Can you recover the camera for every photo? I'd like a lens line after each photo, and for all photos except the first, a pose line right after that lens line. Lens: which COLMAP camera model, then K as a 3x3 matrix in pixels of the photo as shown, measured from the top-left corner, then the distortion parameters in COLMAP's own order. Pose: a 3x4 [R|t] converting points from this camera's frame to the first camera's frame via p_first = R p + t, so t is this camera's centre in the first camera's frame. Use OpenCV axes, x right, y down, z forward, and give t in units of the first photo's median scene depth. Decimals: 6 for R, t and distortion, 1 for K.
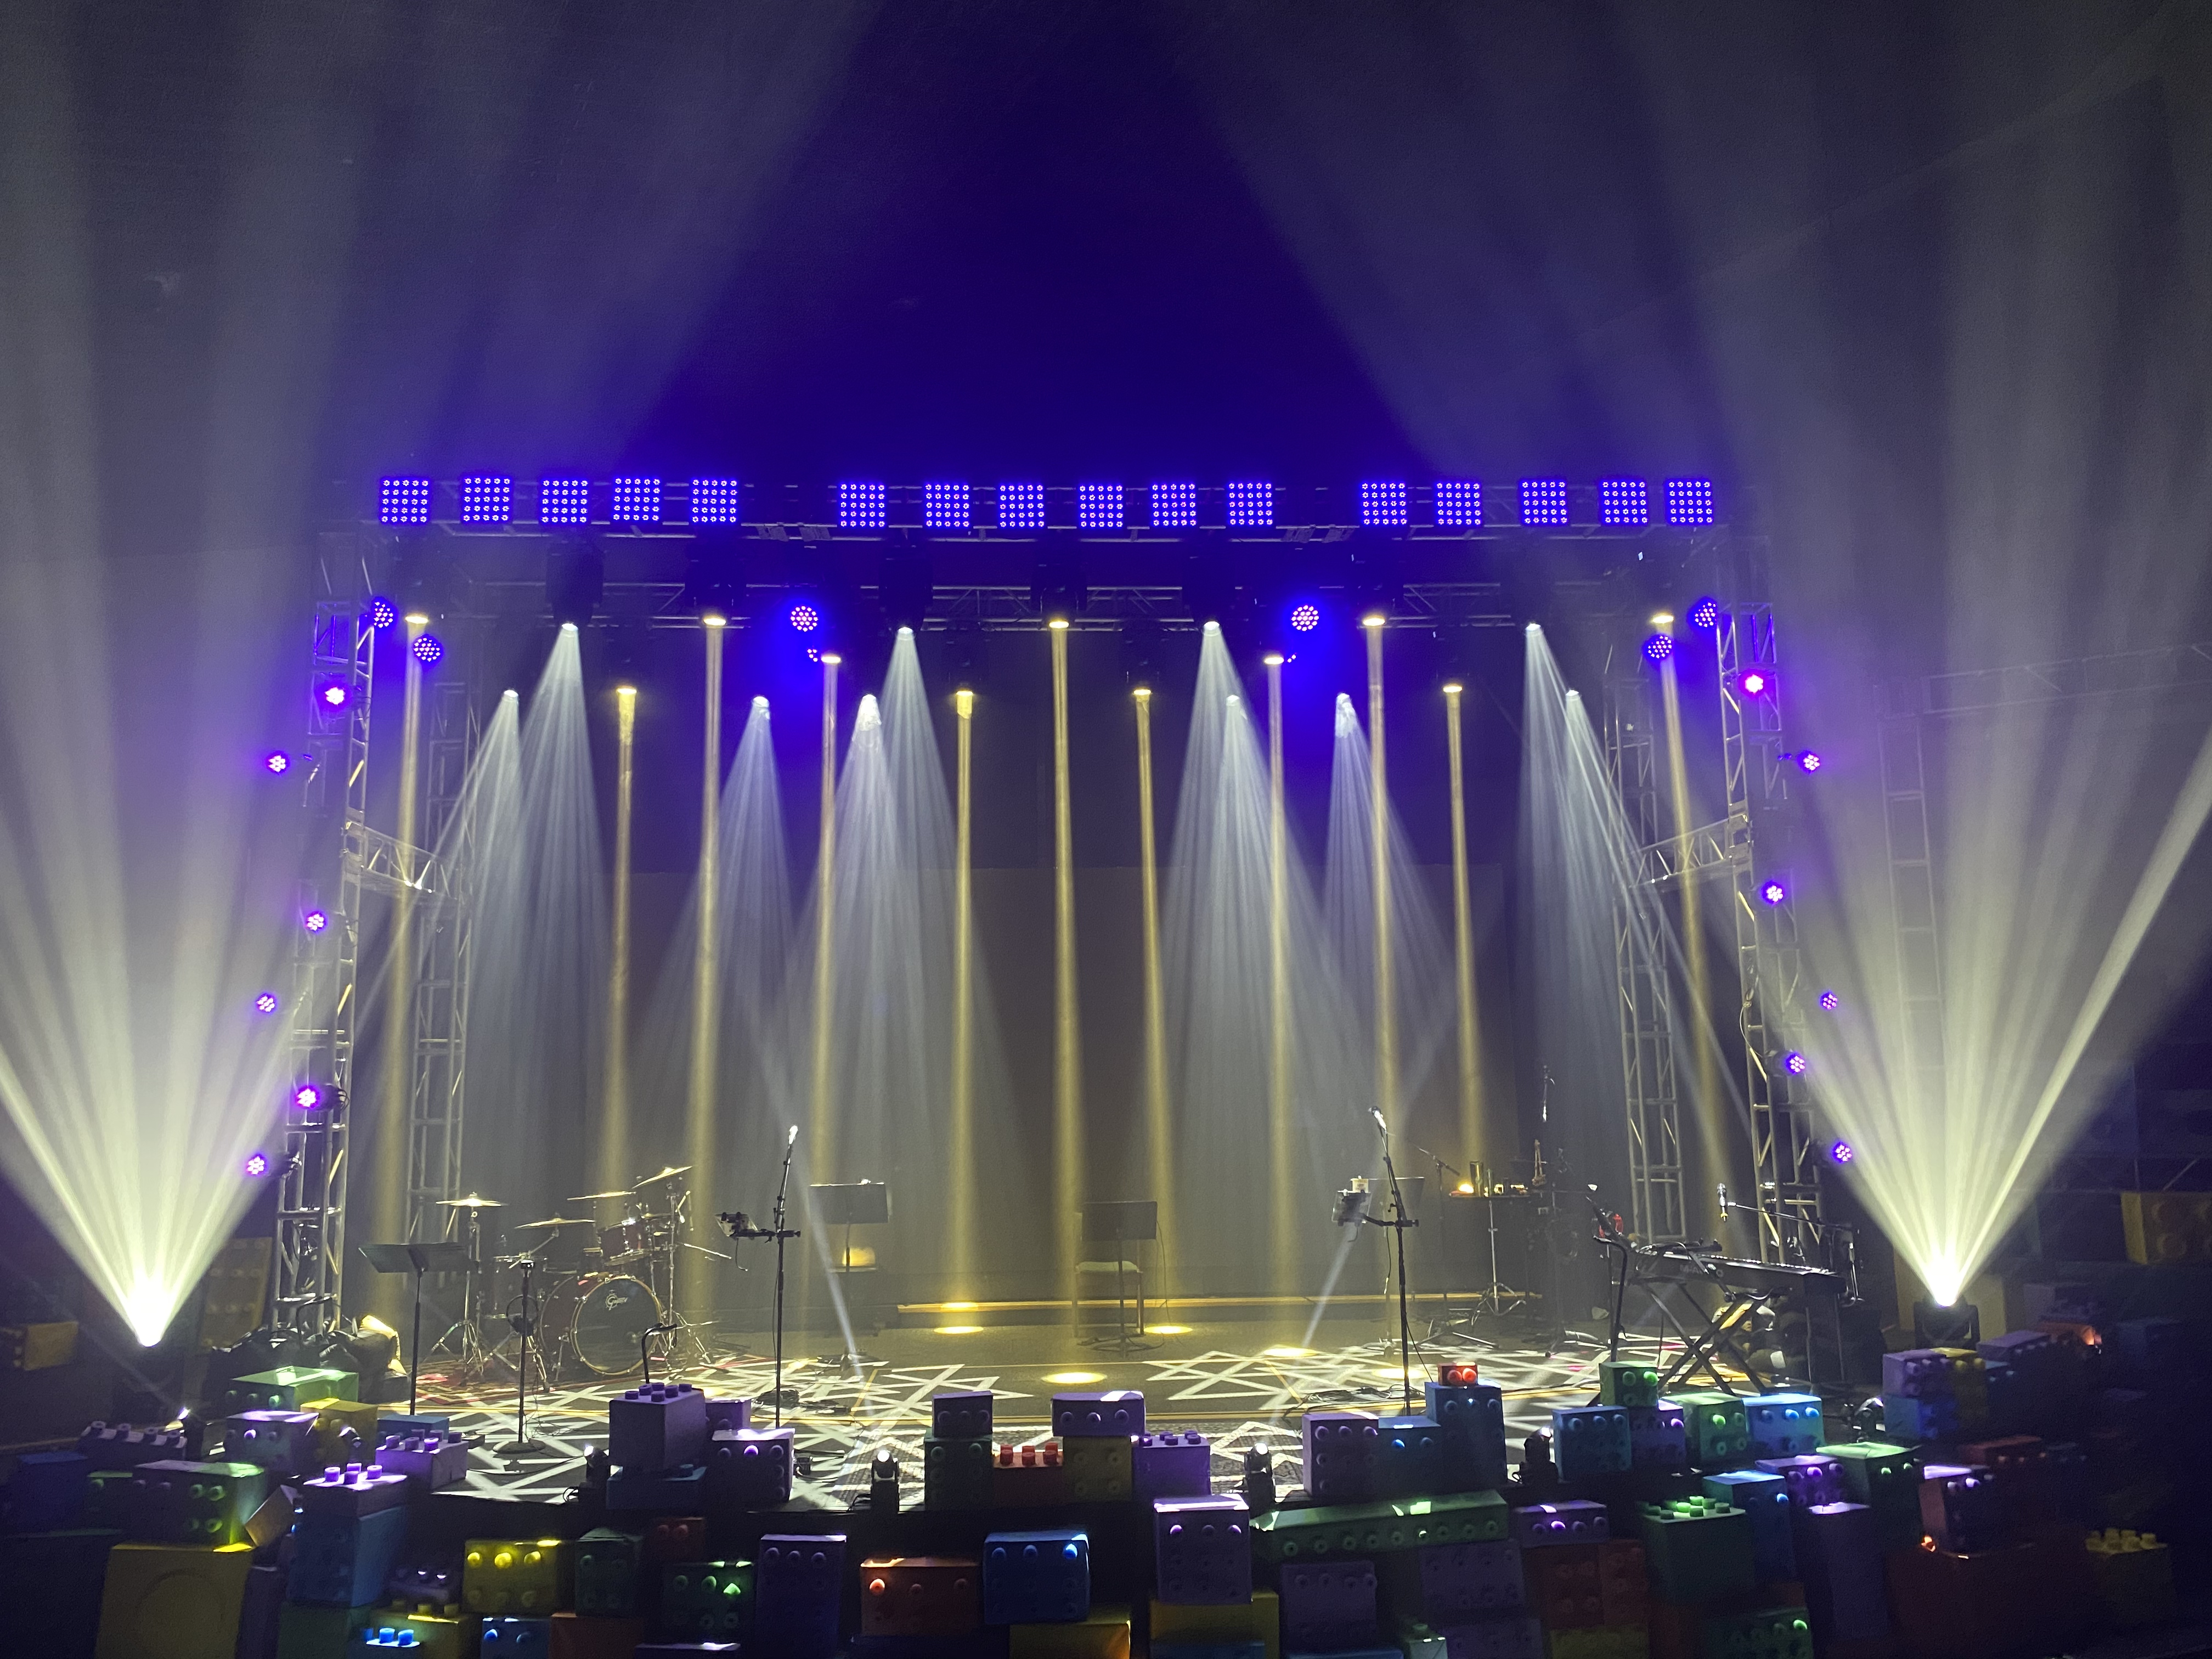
lens RADIAL K [[1669.4, 0, 1103.0], [0, 1669.4, 821.7], [0, 0, 1]] dist [0.048792, -0.116833]
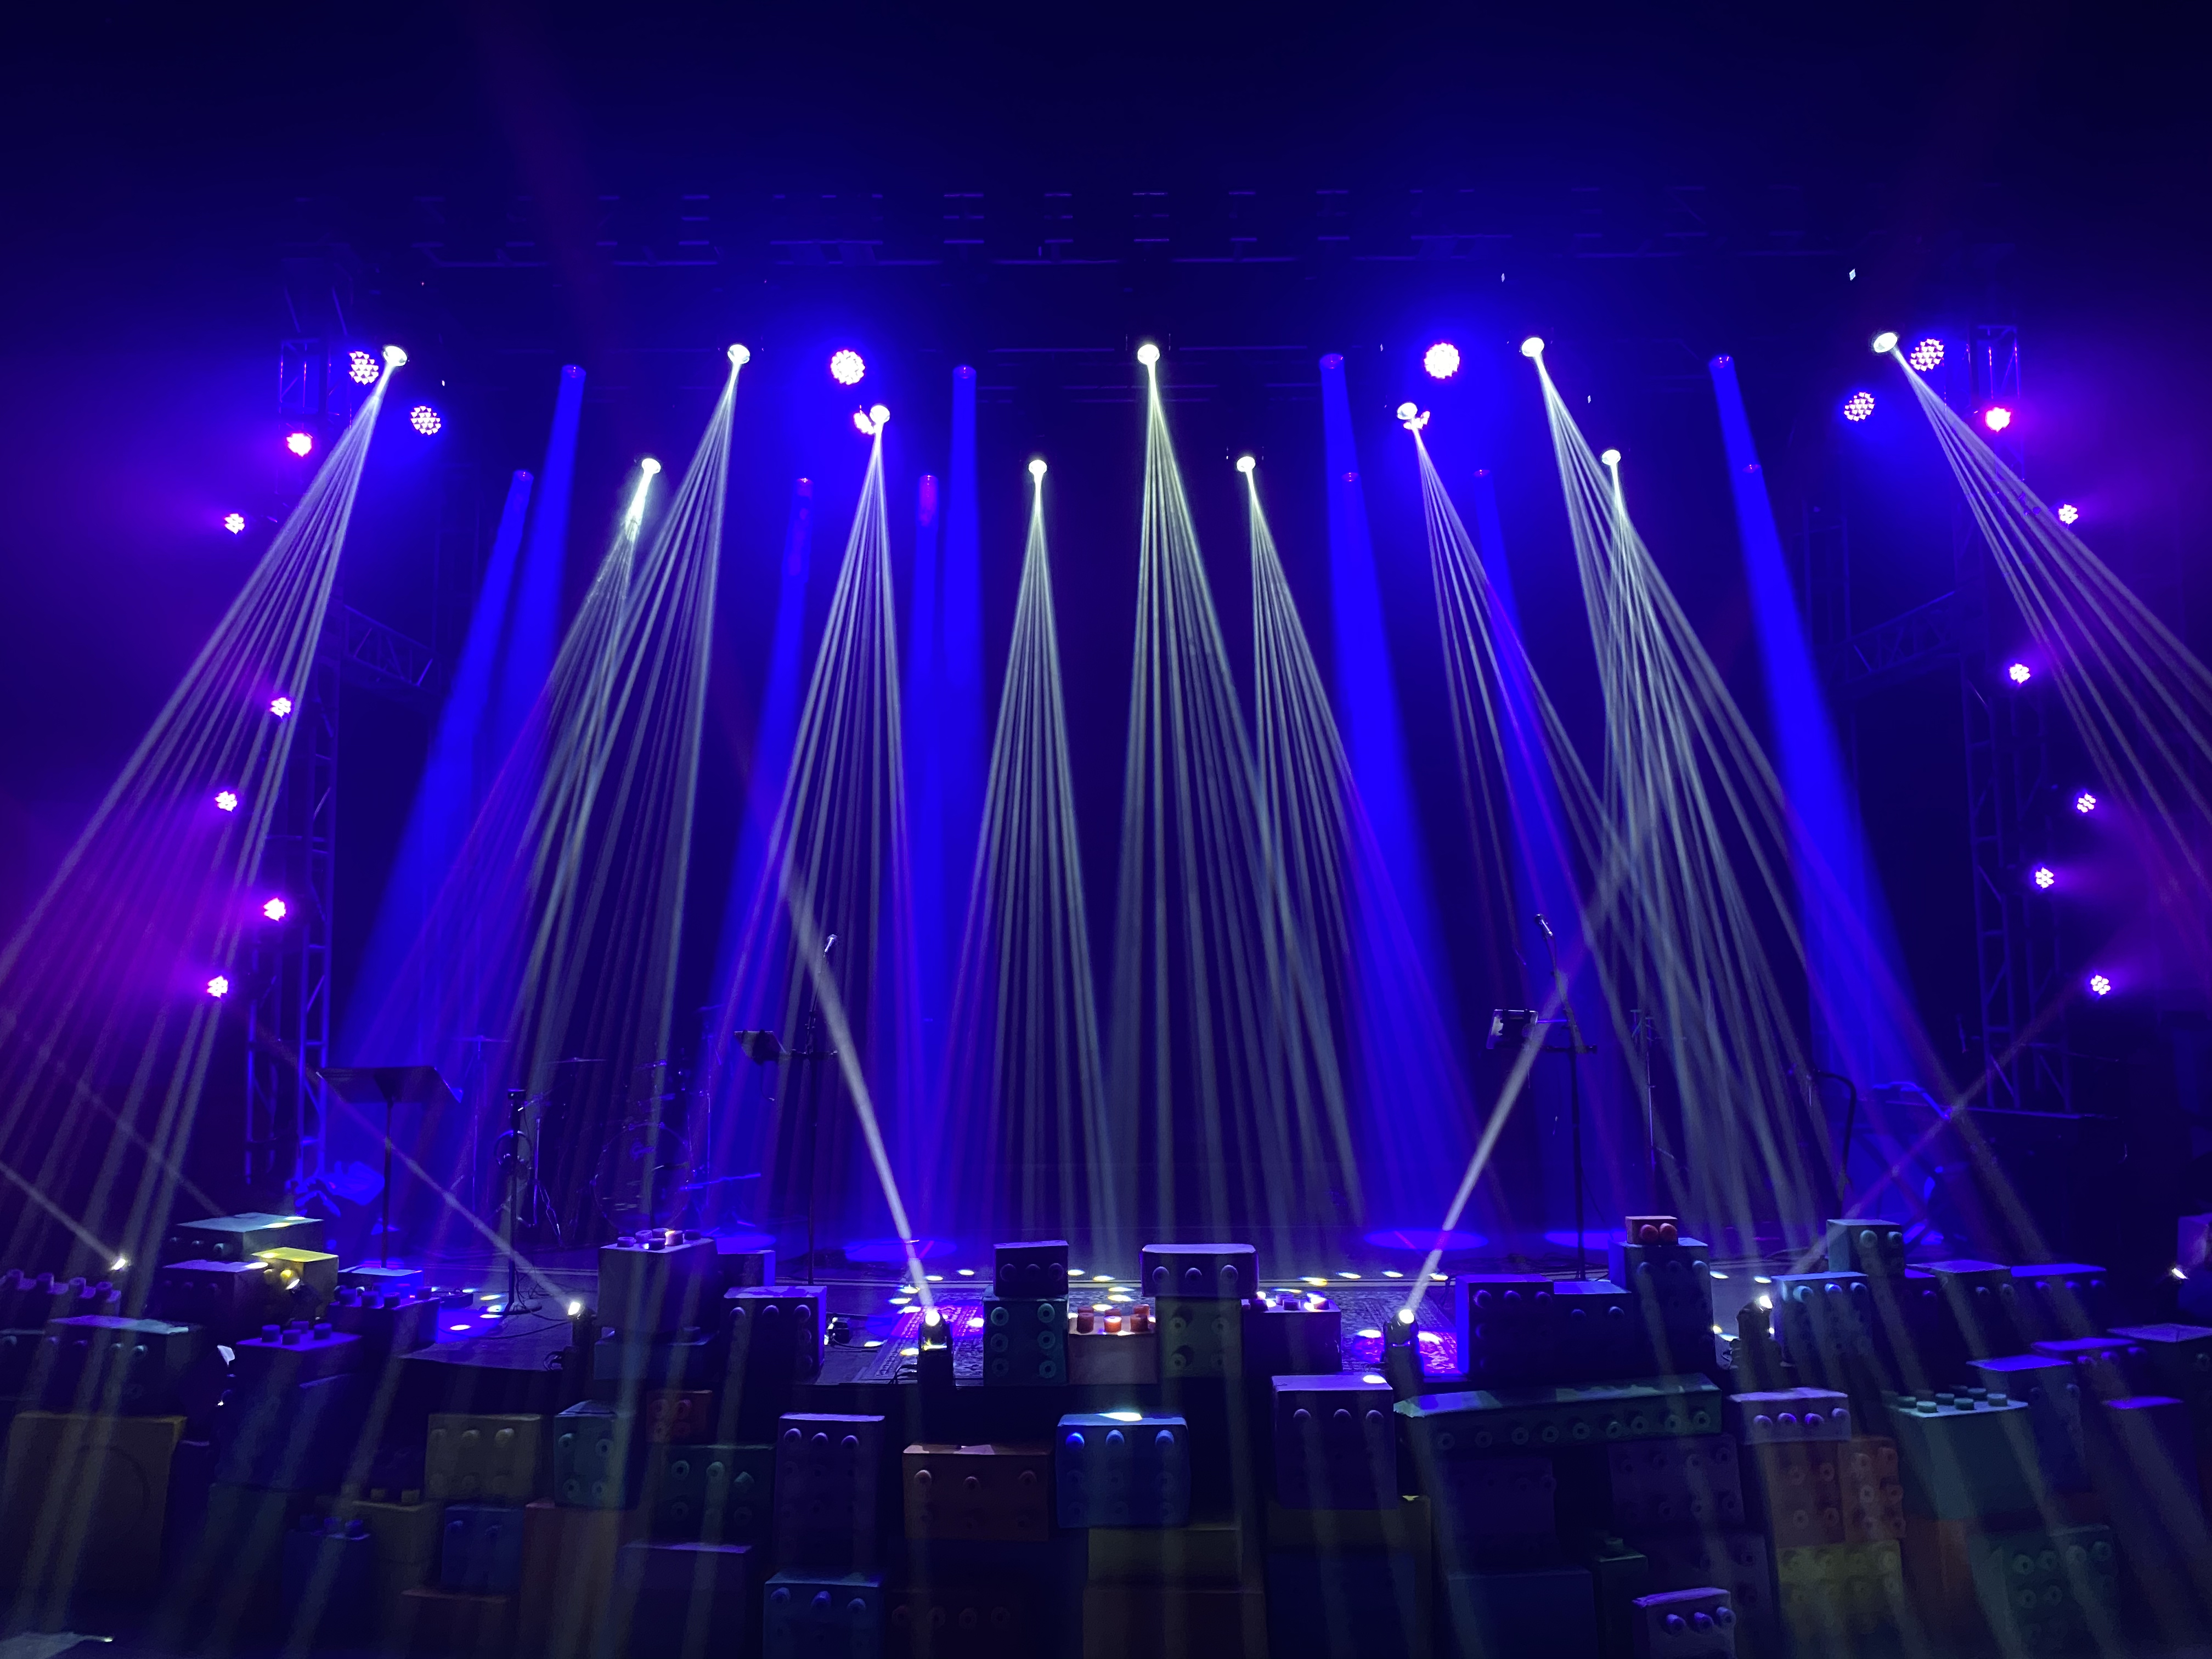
lens RADIAL K [[1668.5, 0, 1101.3], [0, 1668.5, 828.9], [0, 0, 1]] dist [0.054555, -0.108912]
pose [[0.998675, 0.000171, -0.051465, -0.005844], [0.002995, 0.998107, 0.061436, 0.064714], [0.051378, -0.061508, 0.996783, 0.148198]]
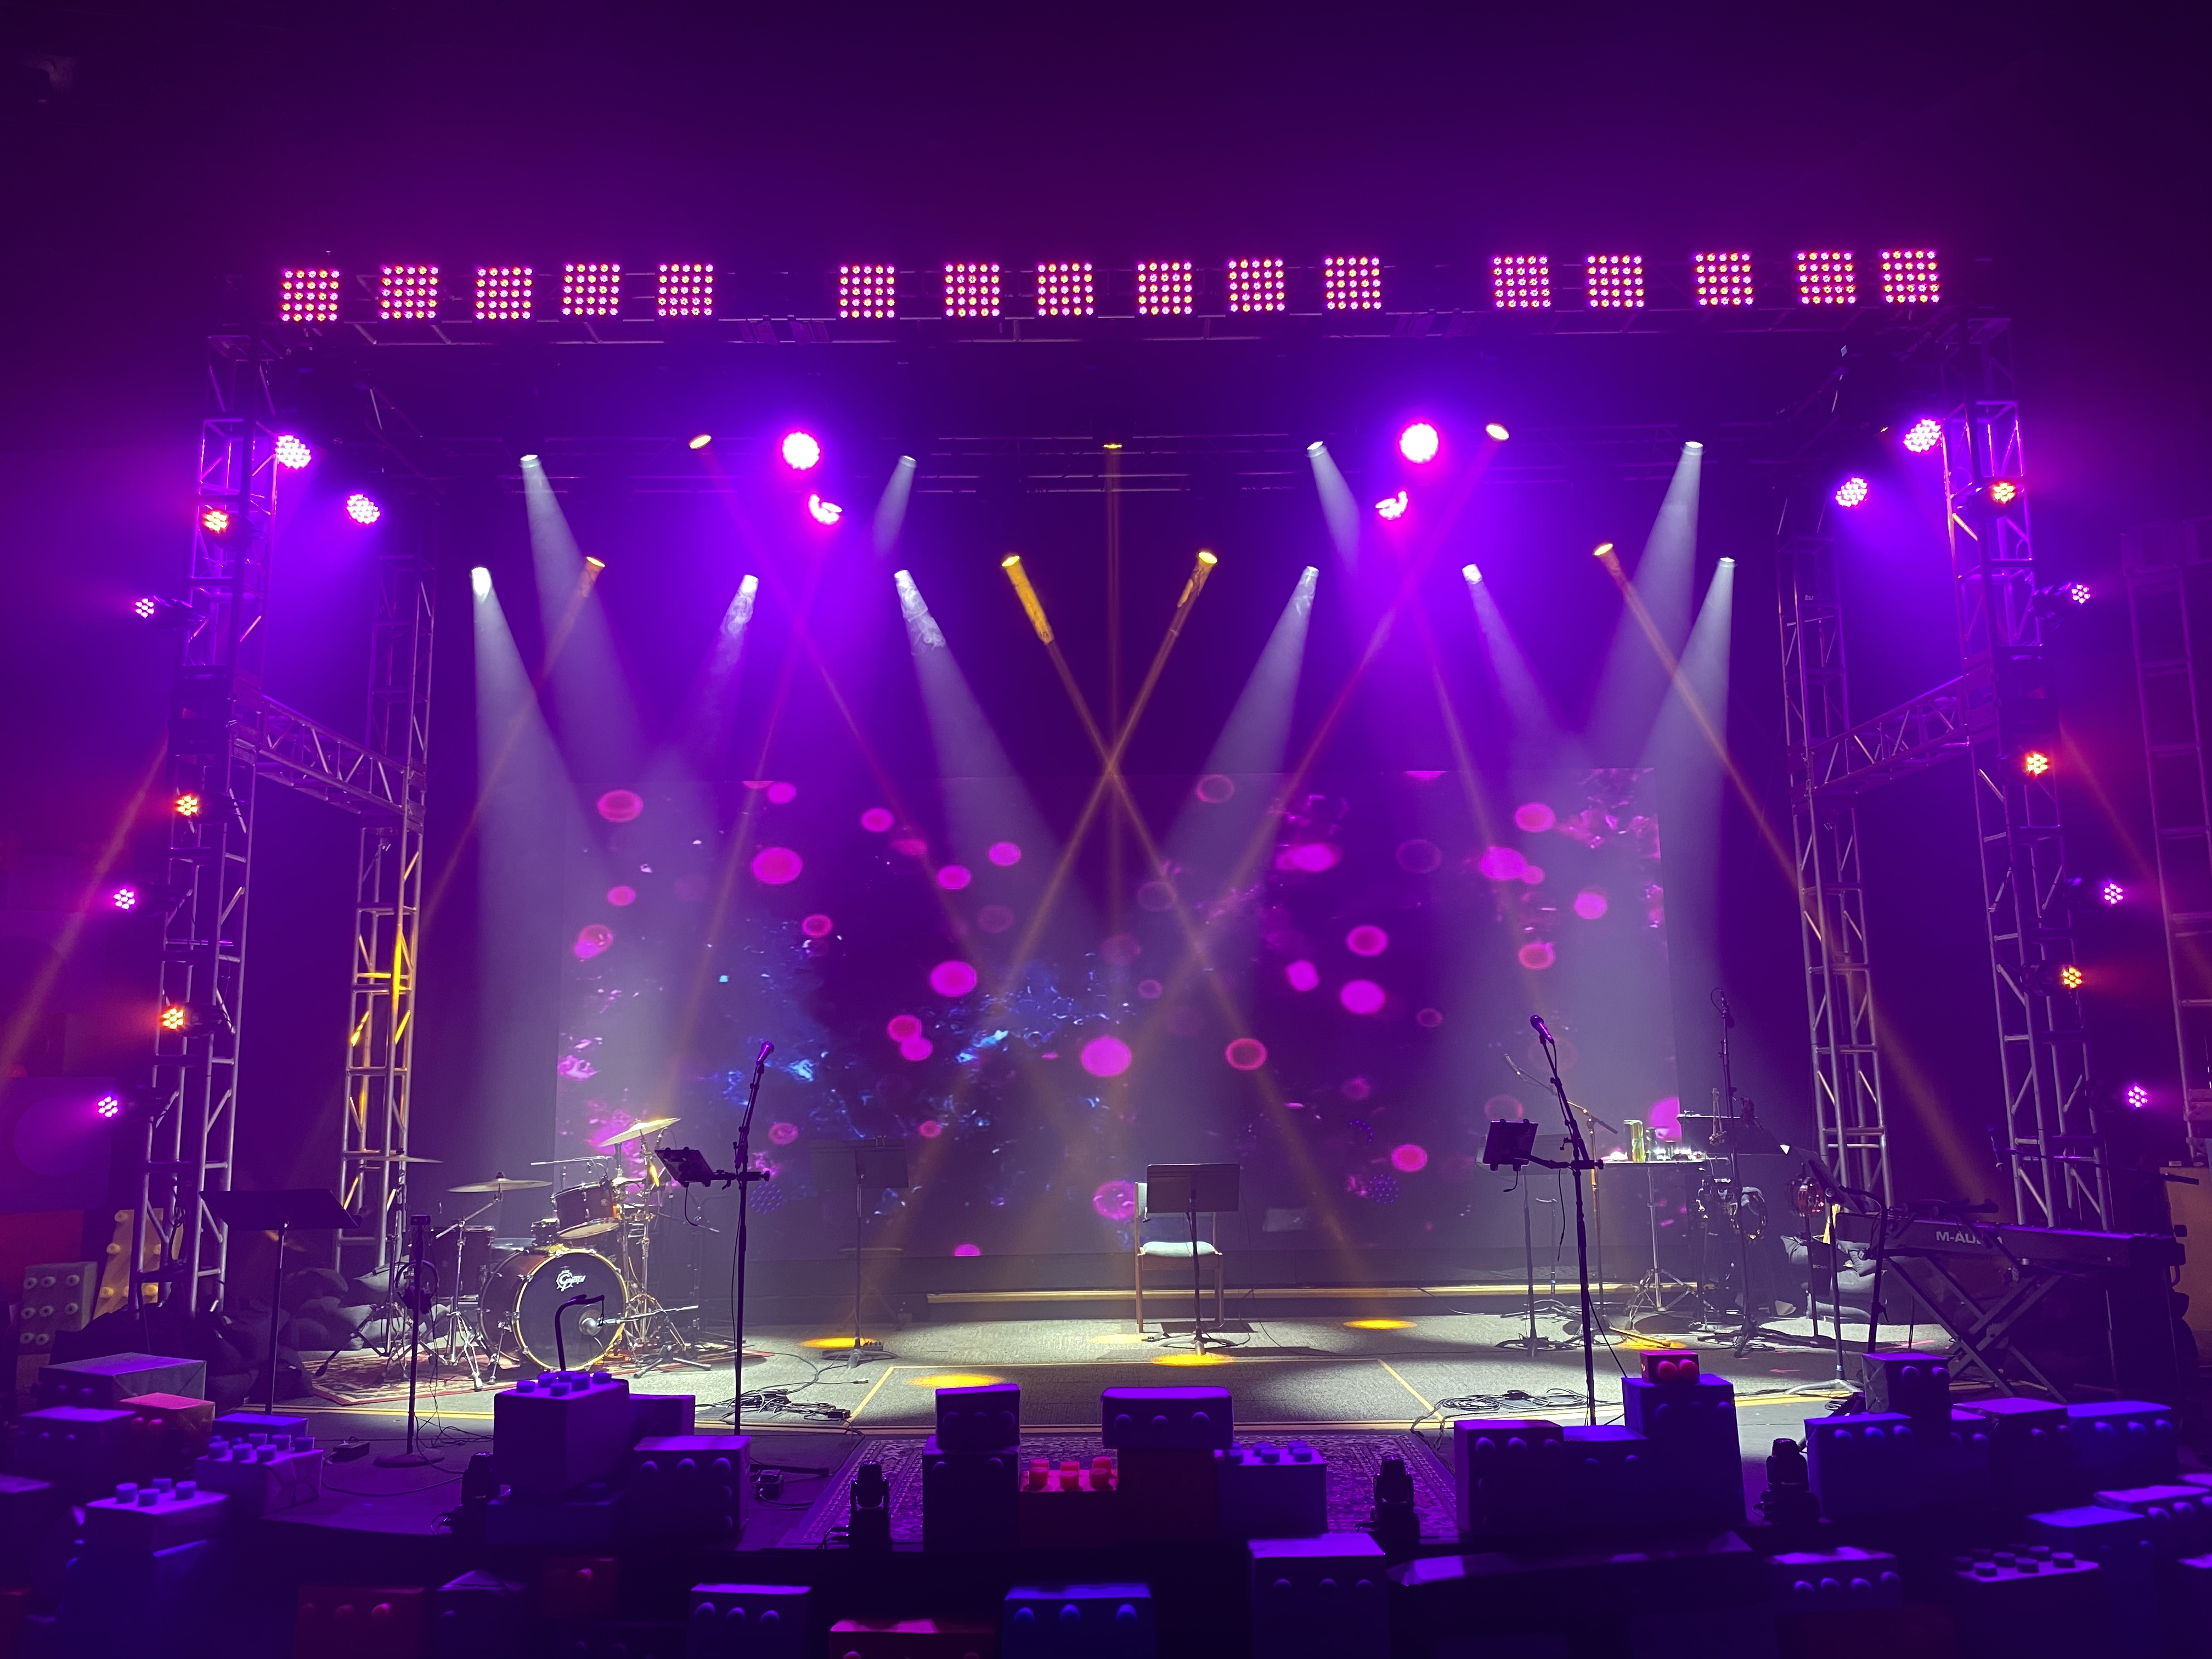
lens RADIAL K [[1703.7, 0, 1095.5], [0, 1703.7, 832.9], [0, 0, 1]] dist [-0.059803, 0.101866]
pose [[0.998995, -0.006208, -0.044395, 0.000123], [0.006059, 0.999976, -0.003489, 0.073881], [0.044415, 0.003217, 0.999008, 0.193202]]
